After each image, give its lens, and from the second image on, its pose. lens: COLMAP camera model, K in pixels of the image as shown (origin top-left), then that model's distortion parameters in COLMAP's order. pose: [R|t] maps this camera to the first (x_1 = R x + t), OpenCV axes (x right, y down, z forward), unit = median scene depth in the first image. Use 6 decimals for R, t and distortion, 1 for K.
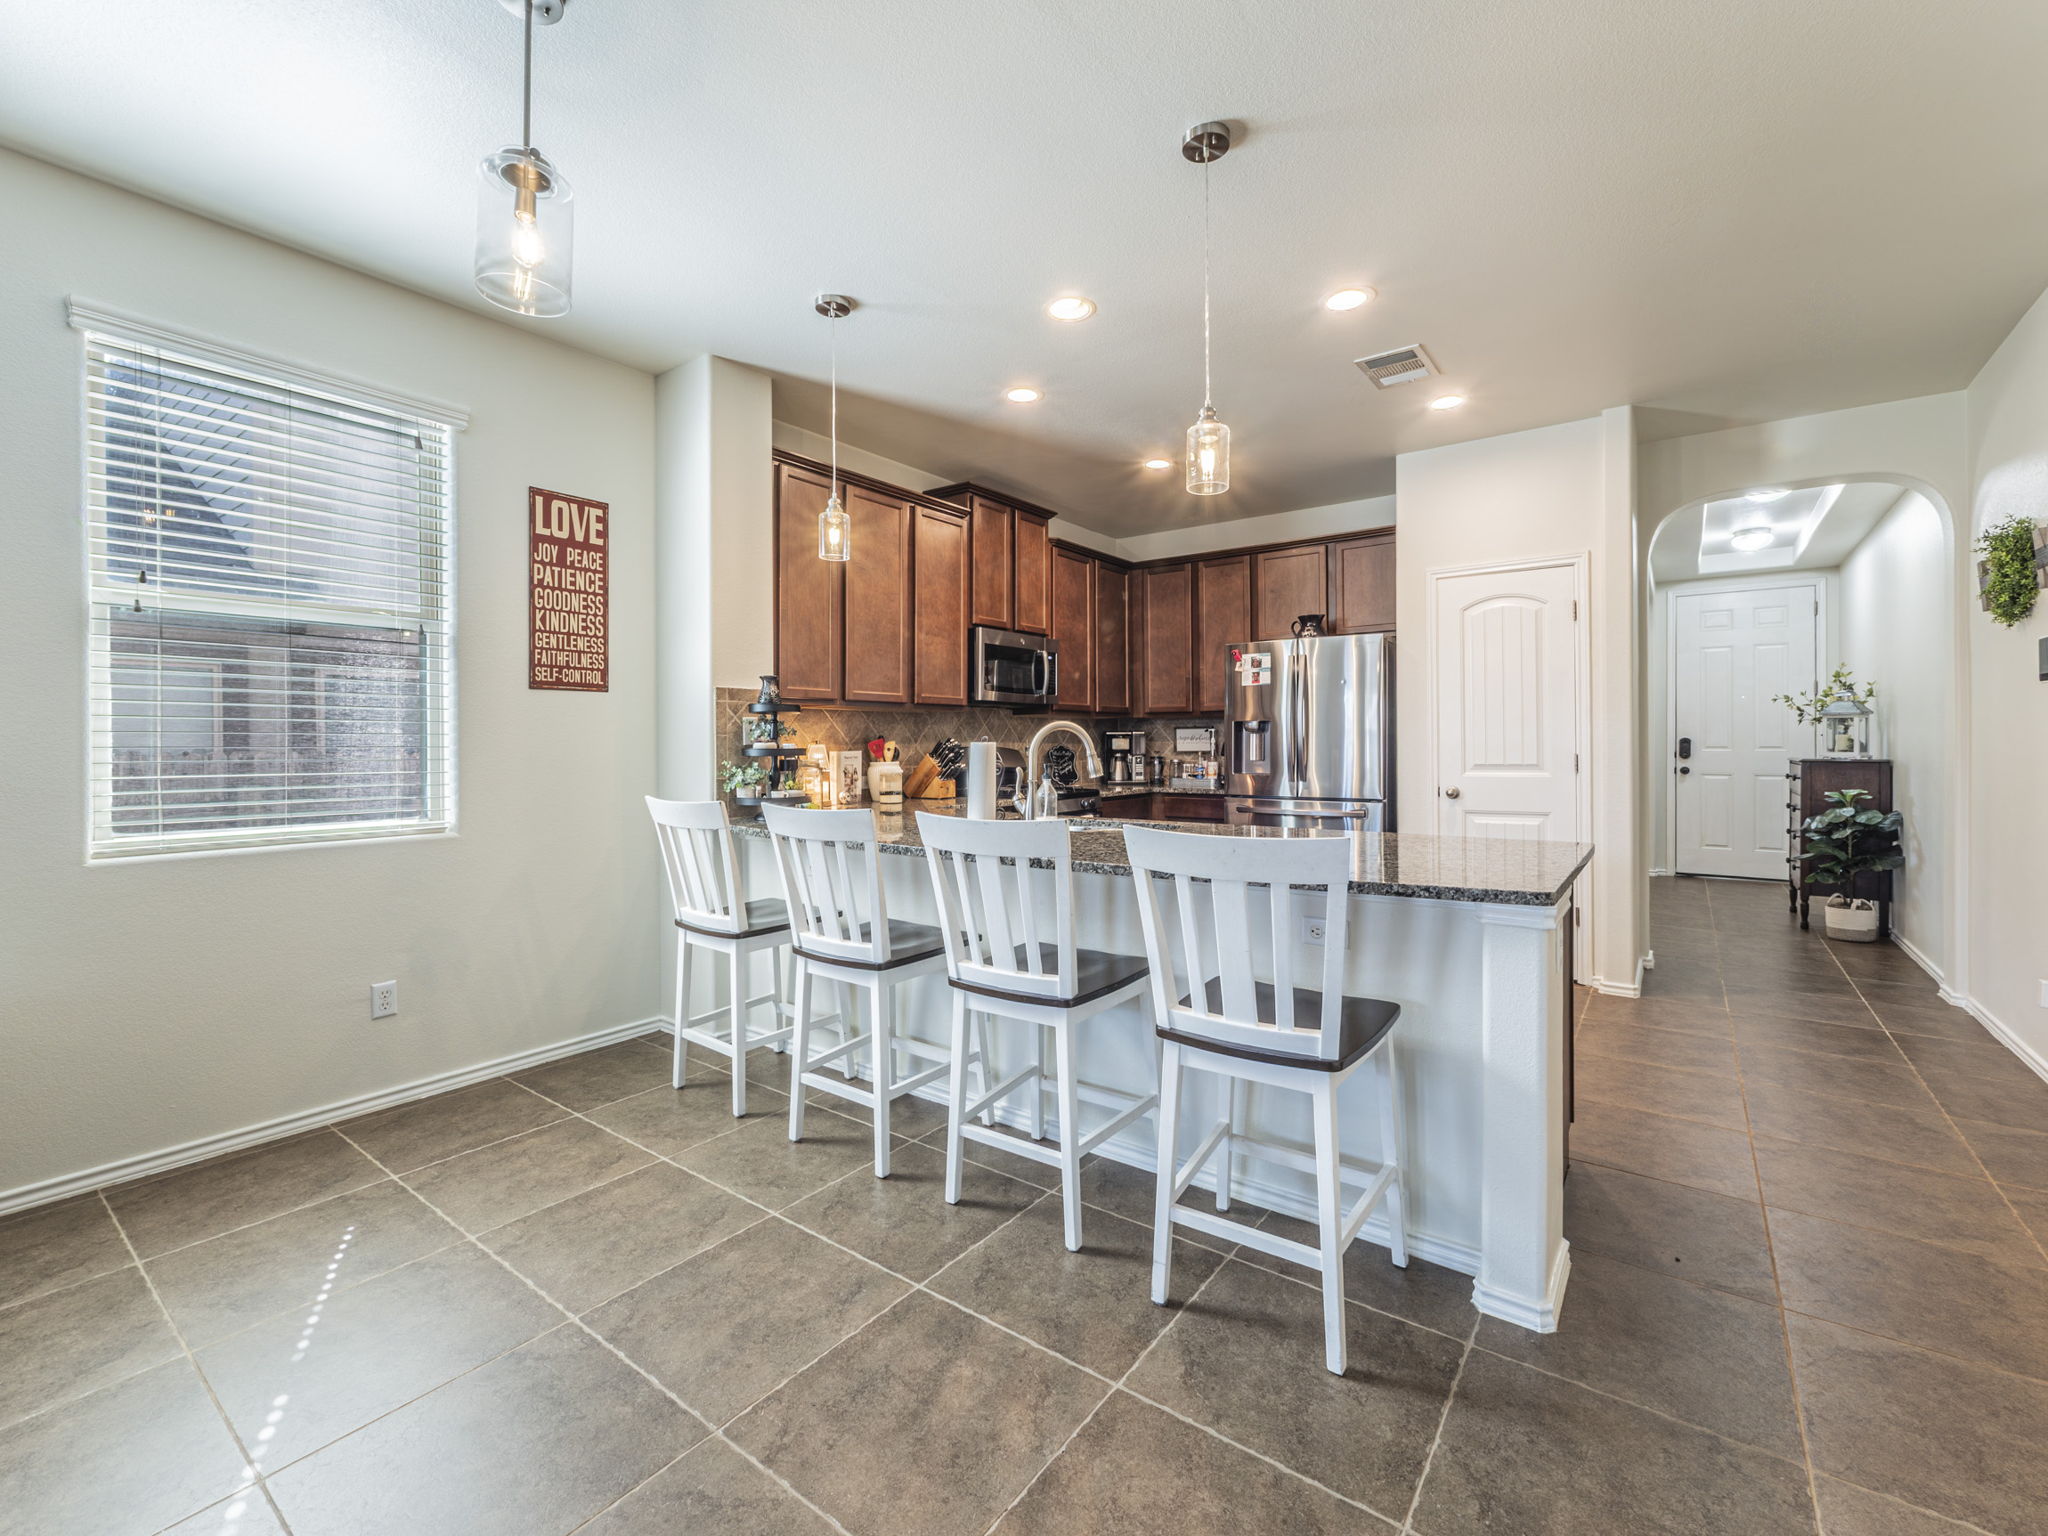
lens RADIAL K [[873.5, 0, 1026.6], [0, 873.5, 744.1], [0, 0, 1]] dist [-0.000947, 0.000316]
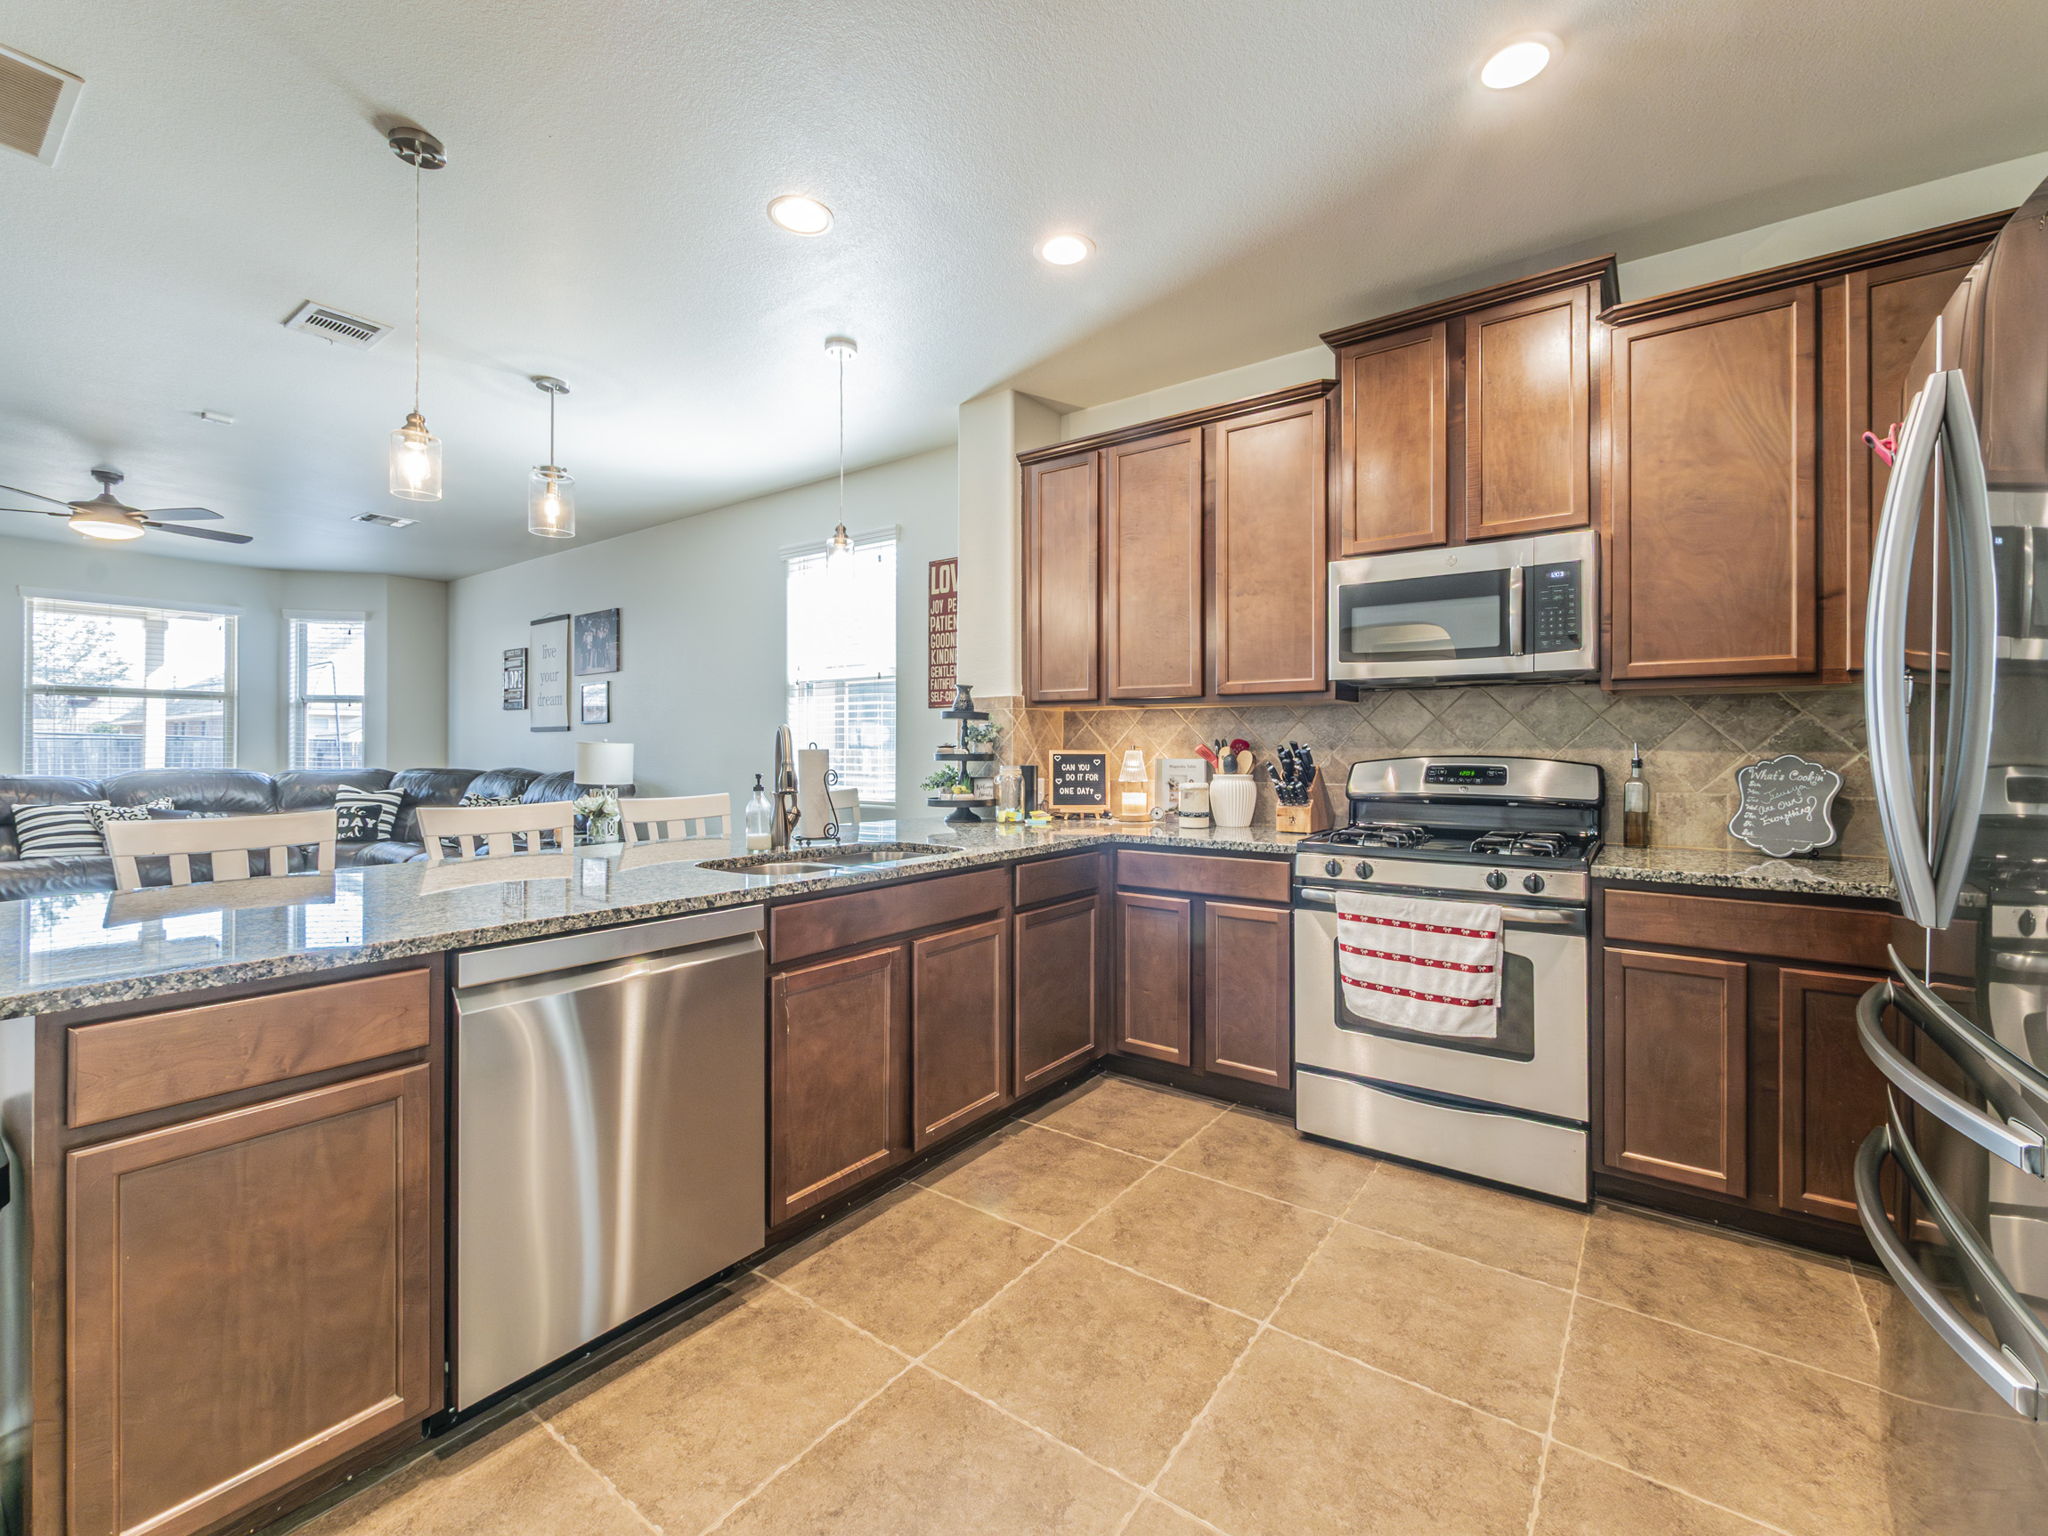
lens RADIAL K [[873.5, 0, 1026.6], [0, 873.5, 744.1], [0, 0, 1]] dist [-0.000947, 0.000316]
pose [[0.015332, 0.000341, -0.999882, 0.607110], [-0.001809, 0.999998, 0.000313, -0.005542], [0.999881, 0.001804, 0.015332, 0.842944]]
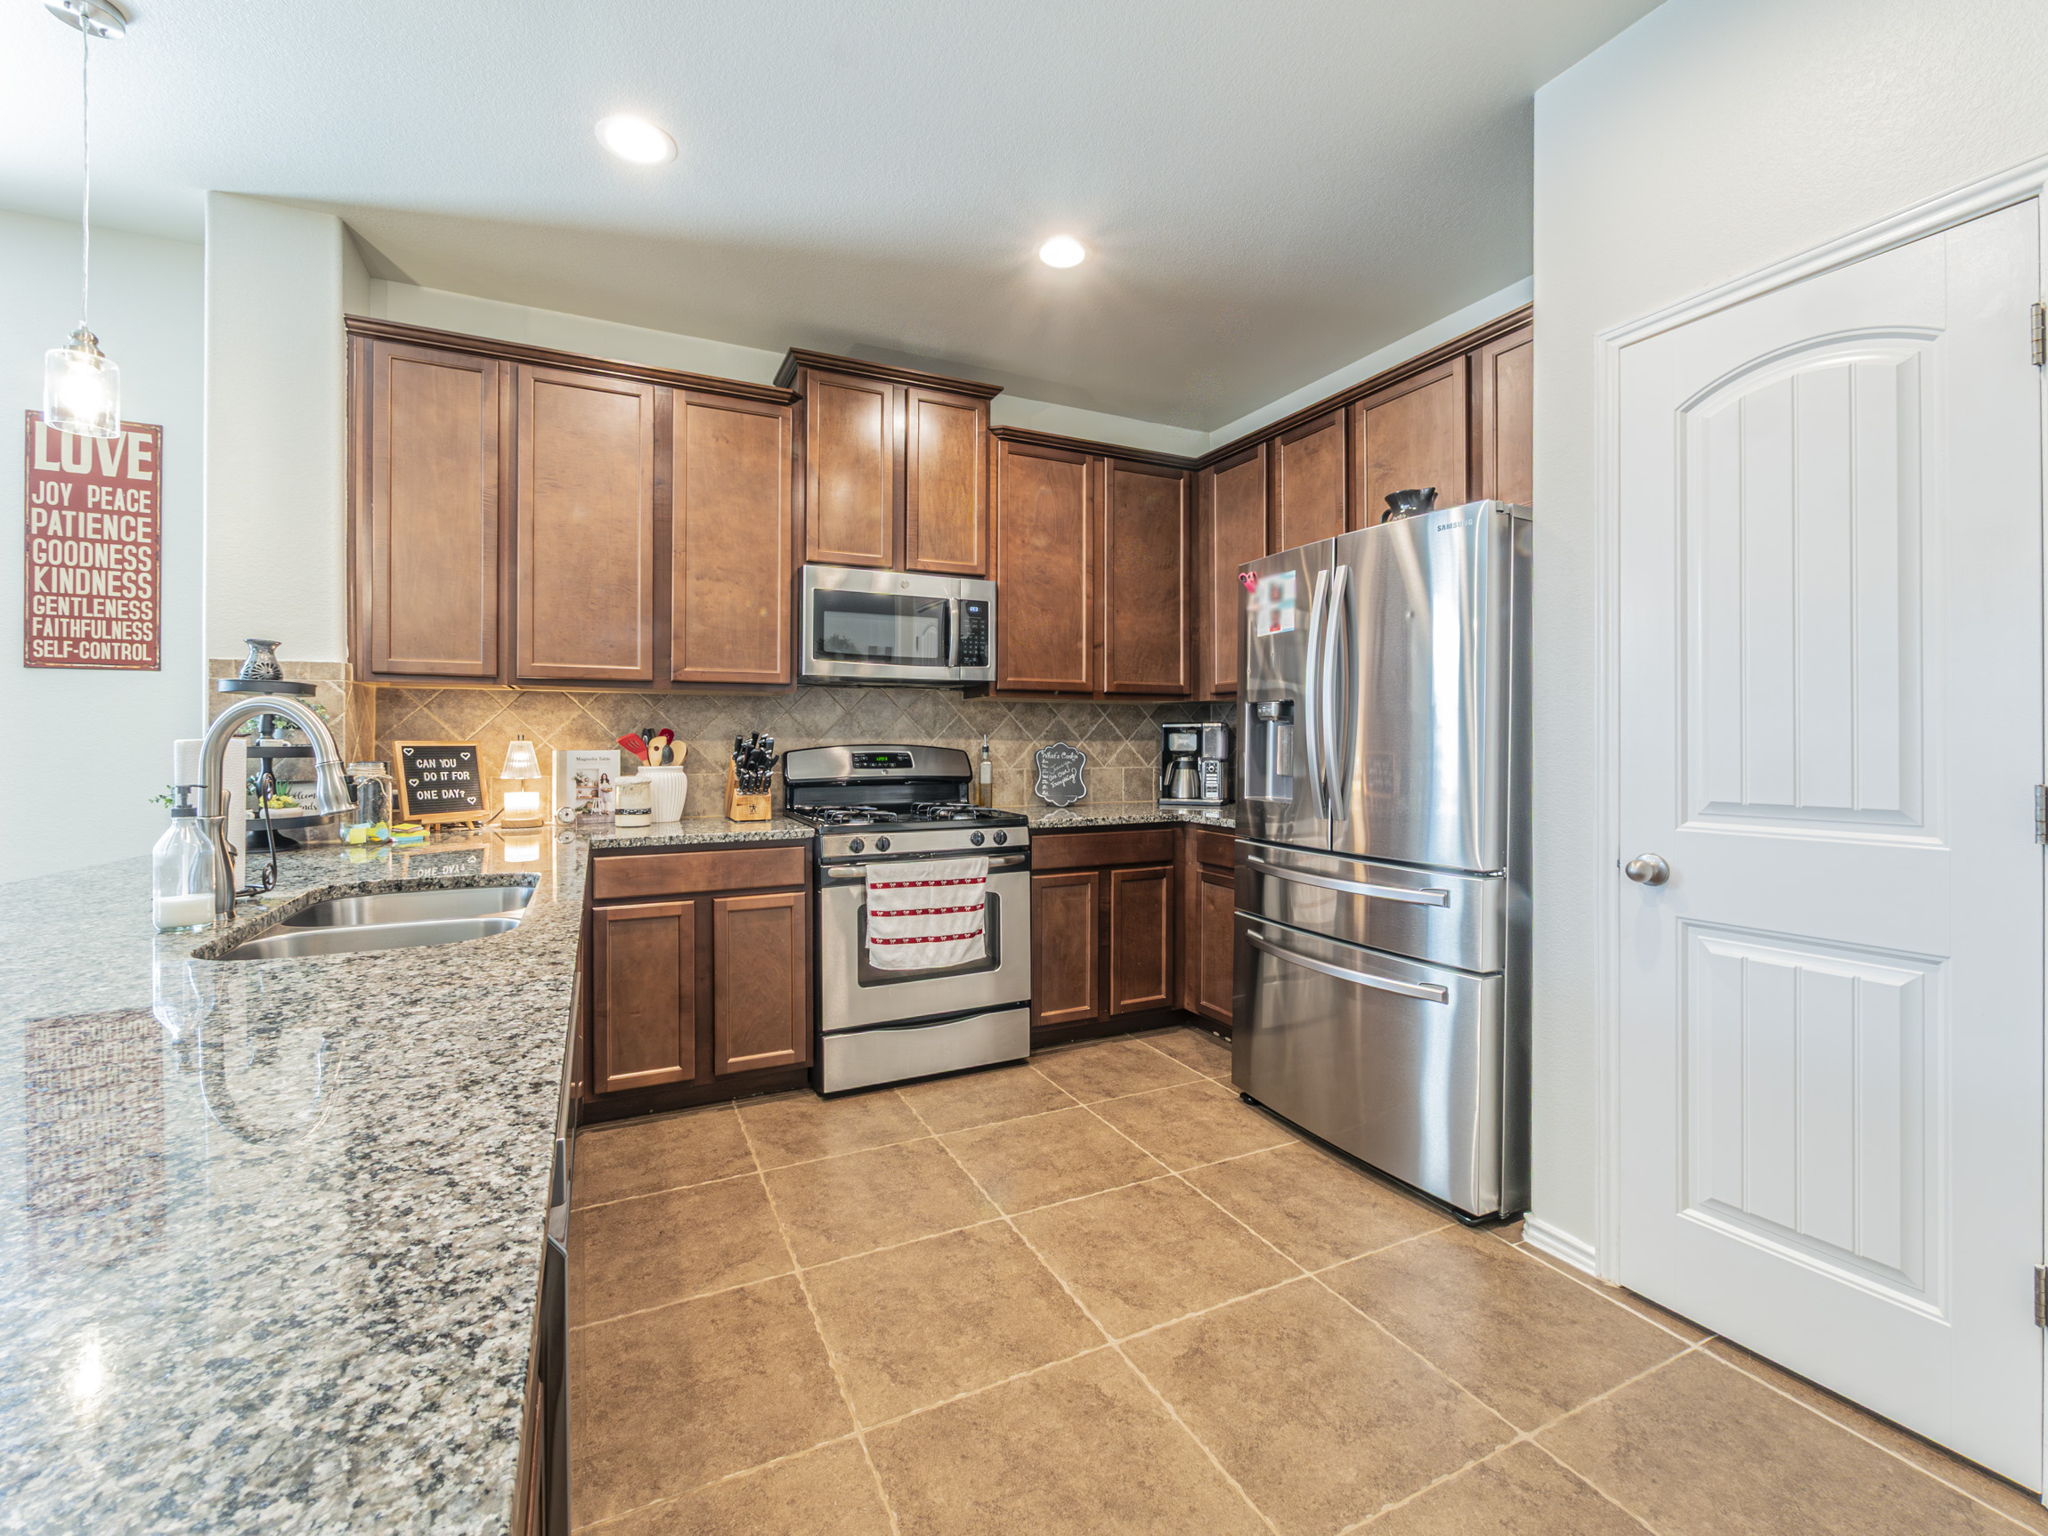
lens RADIAL K [[857.2, 0, 1048.4], [0, 857.2, 742.1], [0, 0, 1]] dist [-0.008188, 0.000552]
pose [[0.887836, 0.007233, -0.460104, 0.445927], [-0.005562, 0.999972, 0.004985, -0.003950], [0.460127, -0.001867, 0.887851, 0.554819]]
